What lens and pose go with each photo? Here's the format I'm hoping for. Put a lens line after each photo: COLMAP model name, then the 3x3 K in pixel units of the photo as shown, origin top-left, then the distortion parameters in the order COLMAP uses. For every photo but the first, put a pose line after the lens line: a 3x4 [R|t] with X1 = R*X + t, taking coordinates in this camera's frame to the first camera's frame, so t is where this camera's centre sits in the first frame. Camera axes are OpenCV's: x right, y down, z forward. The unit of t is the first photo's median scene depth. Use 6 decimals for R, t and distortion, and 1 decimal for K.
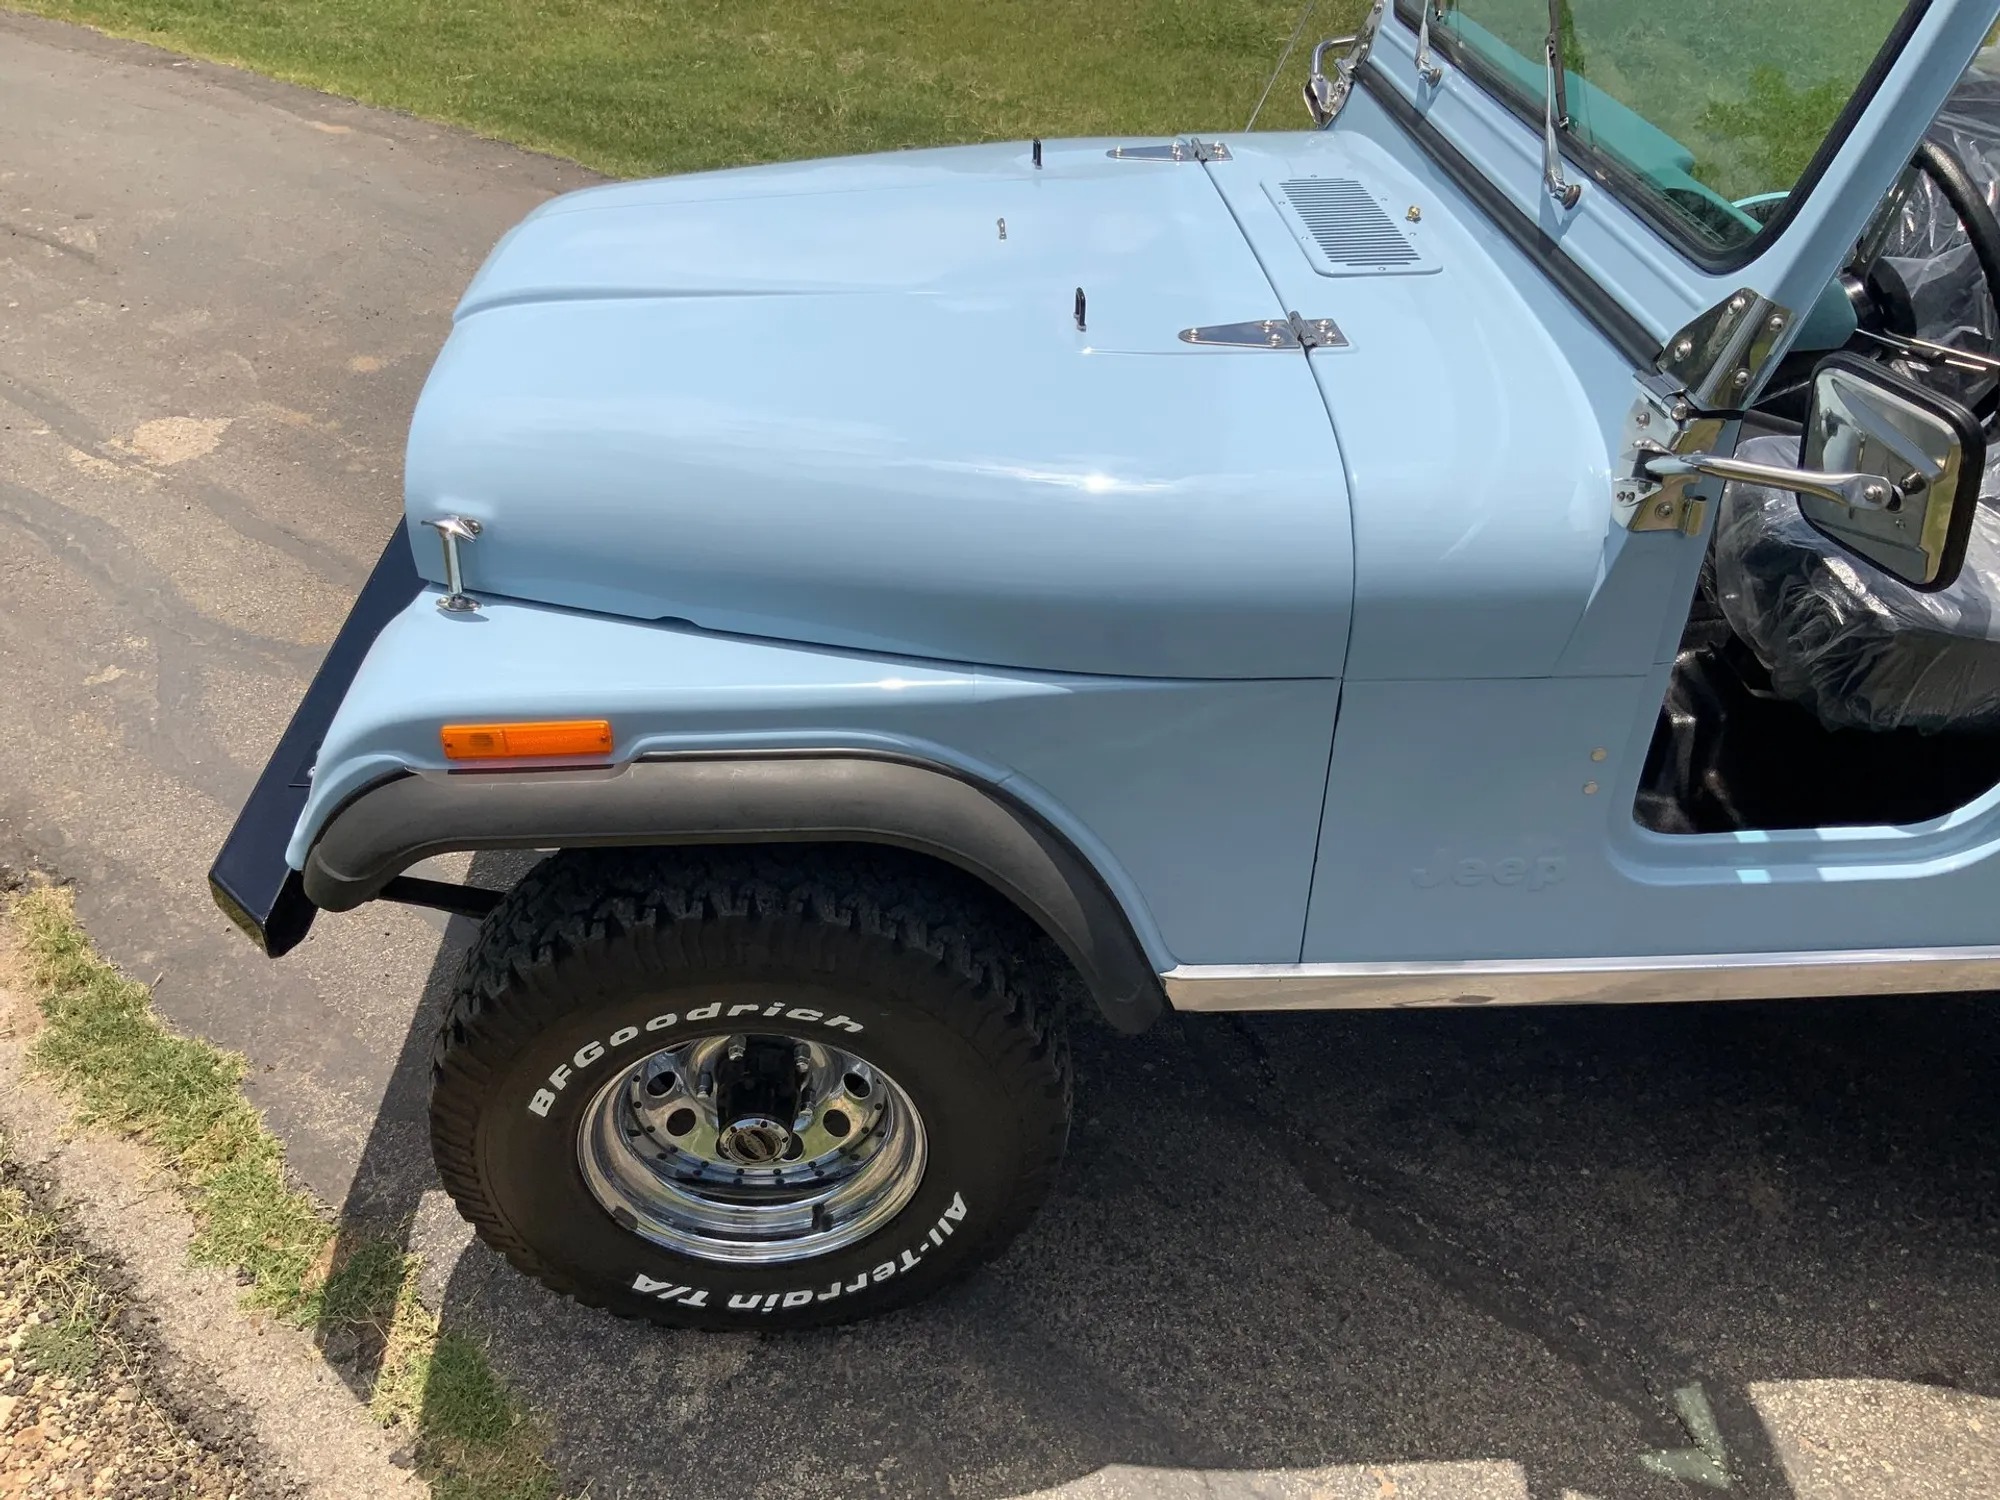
lens RADIAL K [[1664.6, 0, 1004.5], [0, 1664.6, 754.3], [0, 0, 1]] dist [0.074829, -0.152997]
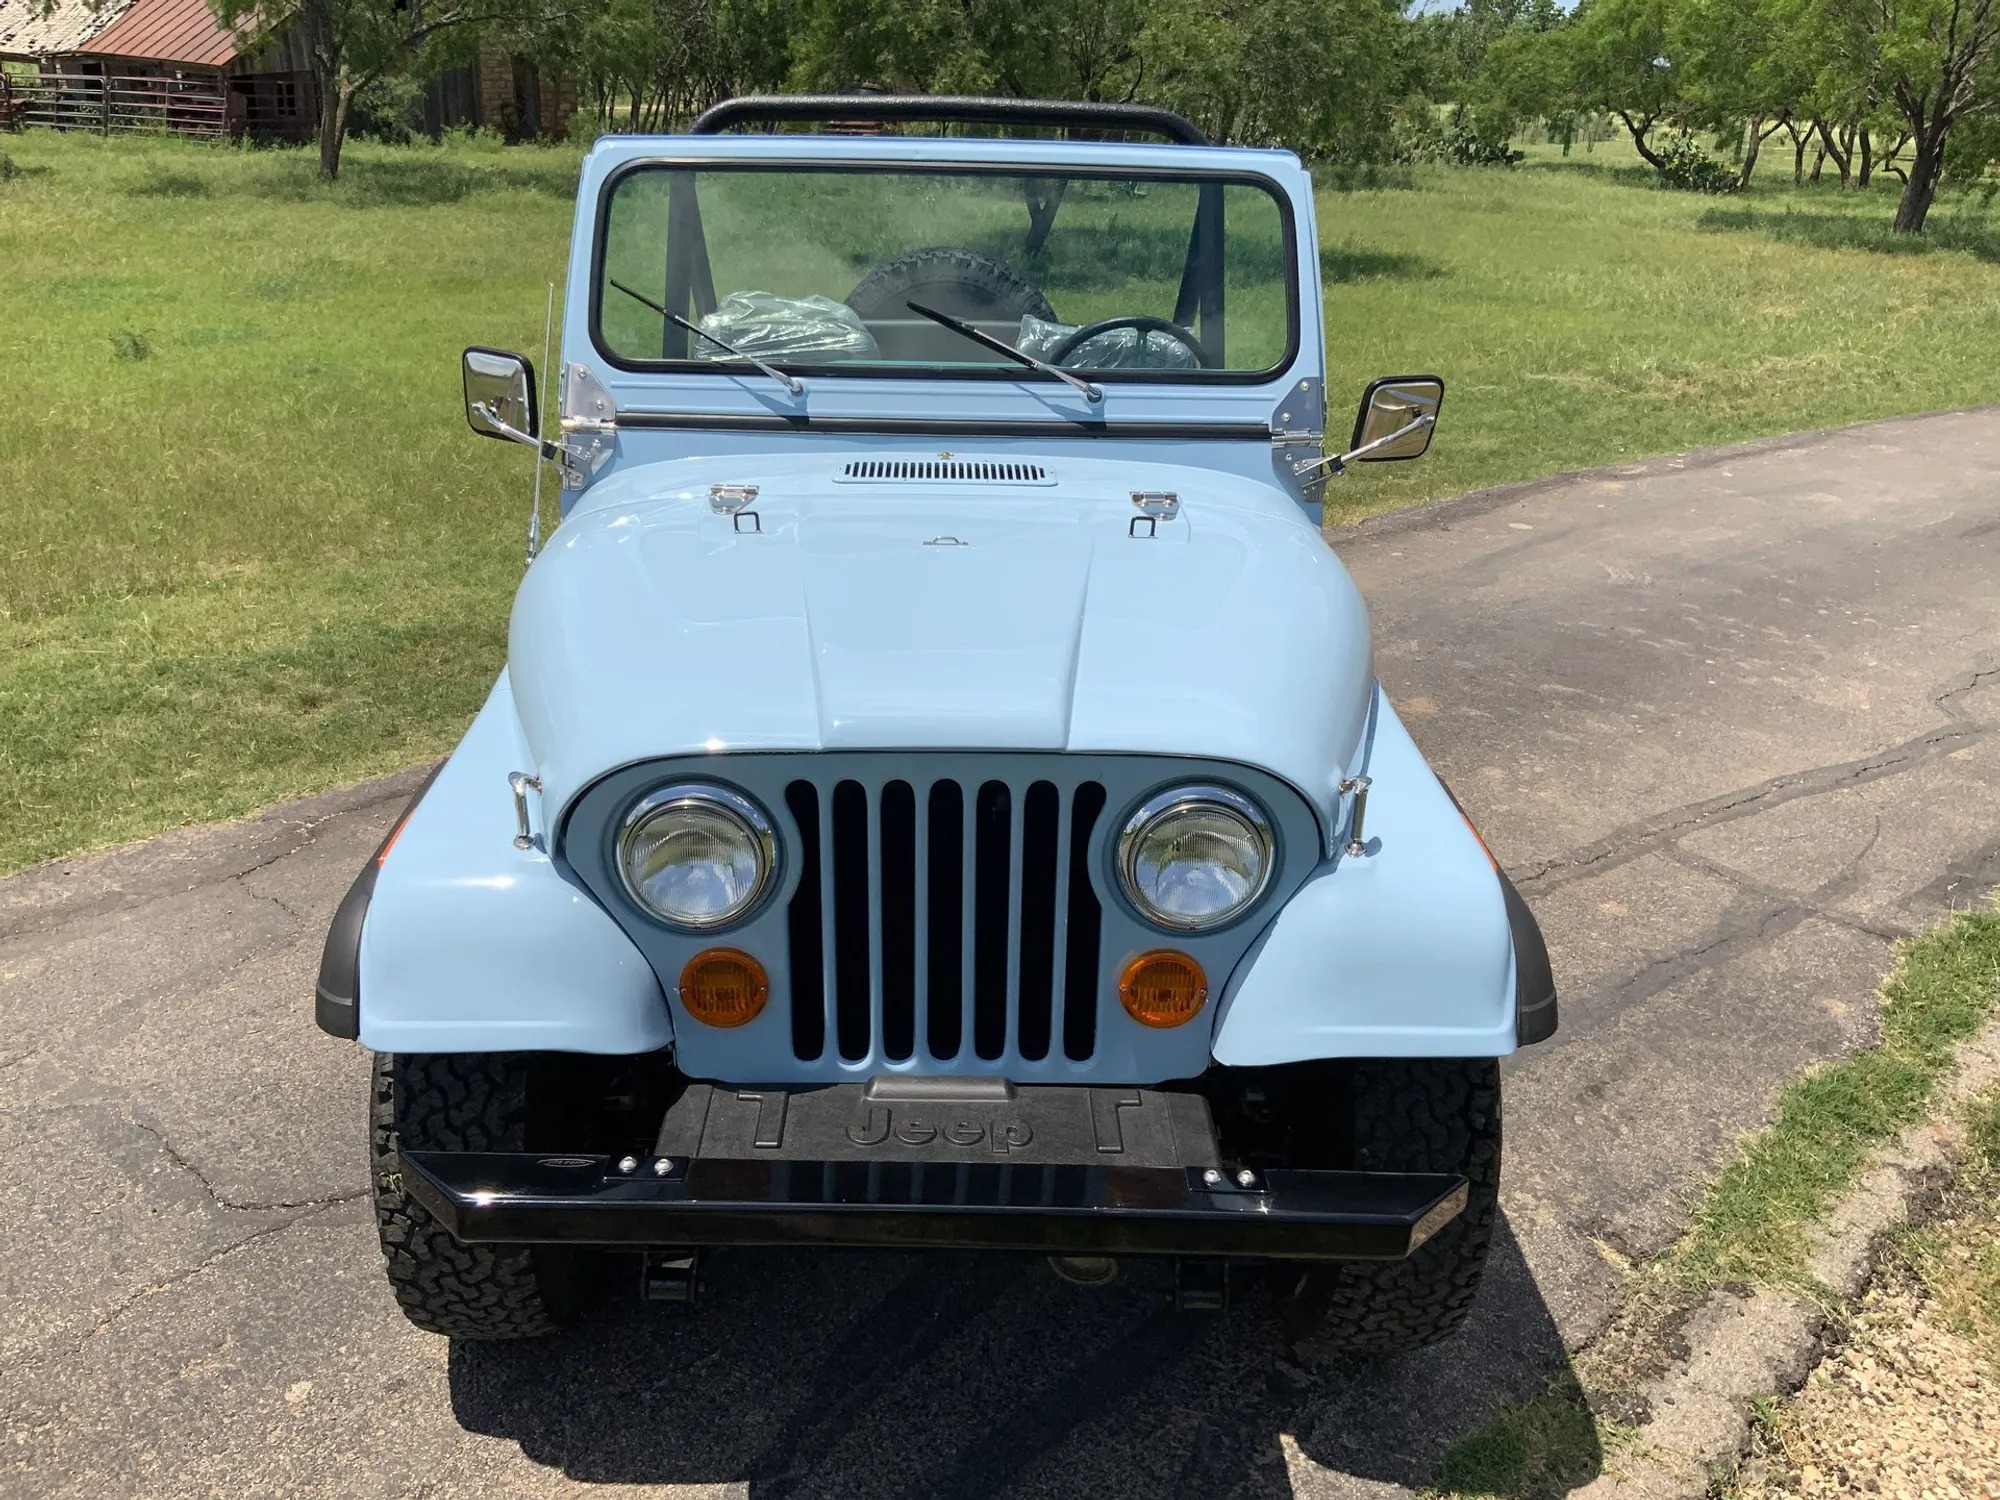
lens RADIAL K [[1654.3, 0, 976.2], [0, 1654.3, 736.8], [0, 0, 1]] dist [0.003330, -0.028986]
pose [[0.038351, -0.399994, 0.915715, -1.195661], [0.548526, 0.774408, 0.315297, -0.583735], [-0.835254, 0.490201, 0.249107, 0.752102]]
